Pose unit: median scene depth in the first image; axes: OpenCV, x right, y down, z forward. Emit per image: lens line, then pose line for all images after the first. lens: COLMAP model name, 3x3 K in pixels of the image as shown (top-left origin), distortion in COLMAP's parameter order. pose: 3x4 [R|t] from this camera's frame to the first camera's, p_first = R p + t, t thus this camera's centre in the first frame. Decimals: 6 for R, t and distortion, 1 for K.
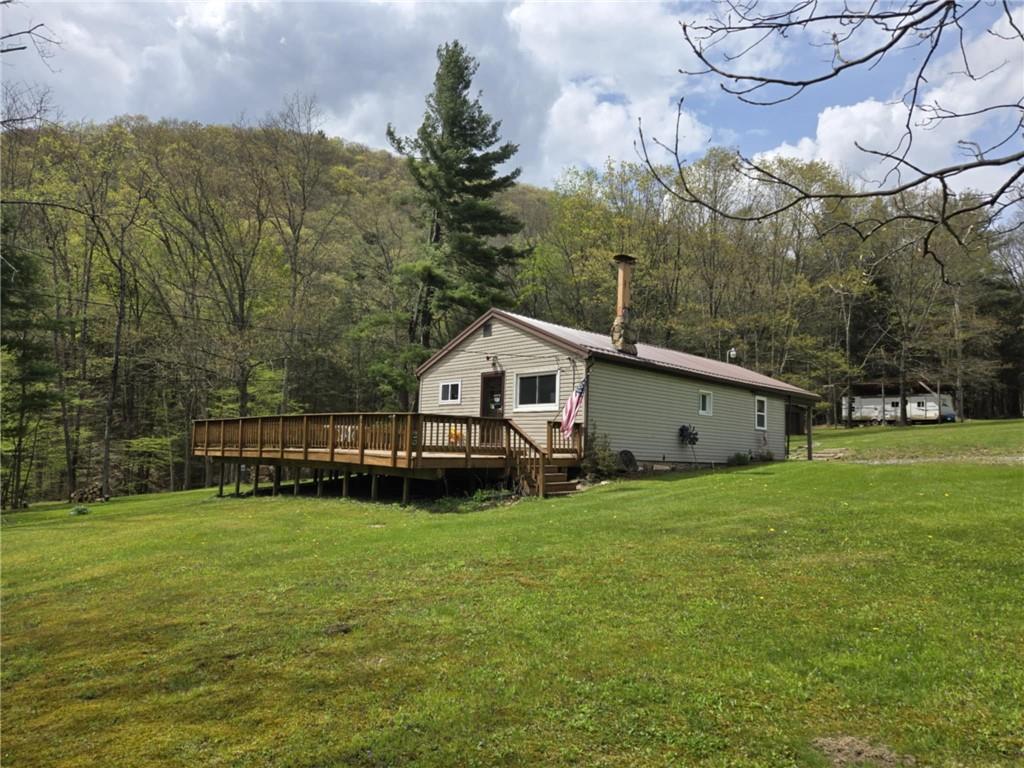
lens RADIAL K [[684.4, 0, 514.1], [0, 684.4, 379.5], [0, 0, 1]] dist [0.097907, -0.075655]
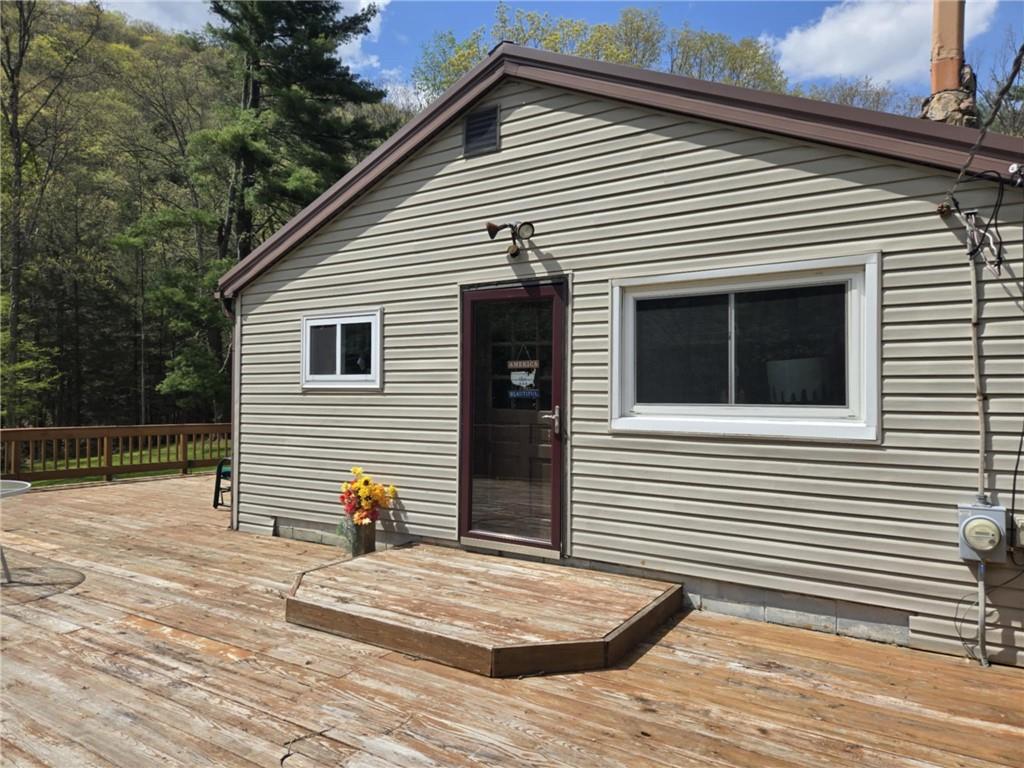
lens RADIAL K [[684.4, 0, 514.1], [0, 684.4, 379.5], [0, 0, 1]] dist [0.097907, -0.075655]
pose [[0.971358, -0.021772, 0.236620, -0.039544], [-0.001000, 0.995410, 0.095694, 0.000900], [-0.237618, -0.093189, 0.966878, 0.294374]]
